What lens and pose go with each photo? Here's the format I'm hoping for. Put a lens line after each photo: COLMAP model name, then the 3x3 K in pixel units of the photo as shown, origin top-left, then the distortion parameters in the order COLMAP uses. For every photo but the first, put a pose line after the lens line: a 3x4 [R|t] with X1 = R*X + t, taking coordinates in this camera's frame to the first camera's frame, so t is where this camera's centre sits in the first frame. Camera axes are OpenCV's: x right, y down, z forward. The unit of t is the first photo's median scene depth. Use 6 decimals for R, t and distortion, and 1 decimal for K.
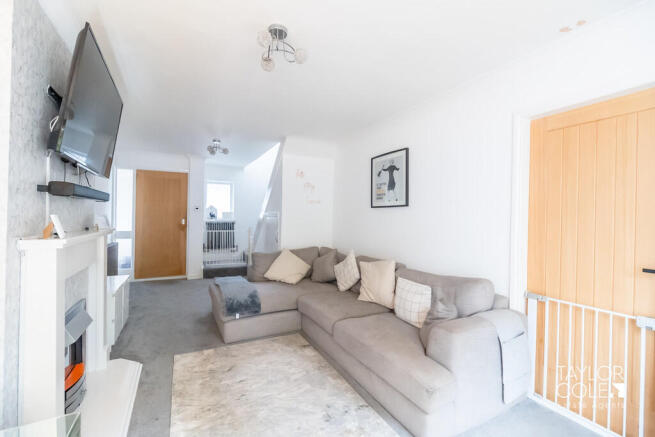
lens RADIAL K [[284.7, 0, 321.5], [0, 284.7, 217.4], [0, 0, 1]] dist [-0.008157, -0.000923]
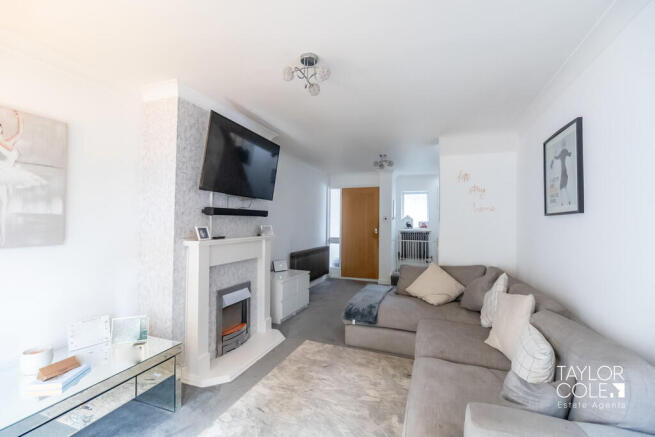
lens RADIAL K [[284.7, 0, 321.7], [0, 284.7, 217.3], [0, 0, 1]] dist [-0.008157, -0.000923]
pose [[0.661708, -0.017942, -0.749547, 0.416598], [-0.004928, 0.999588, -0.028278, -0.010315], [0.749746, 0.022406, 0.661347, 0.199405]]
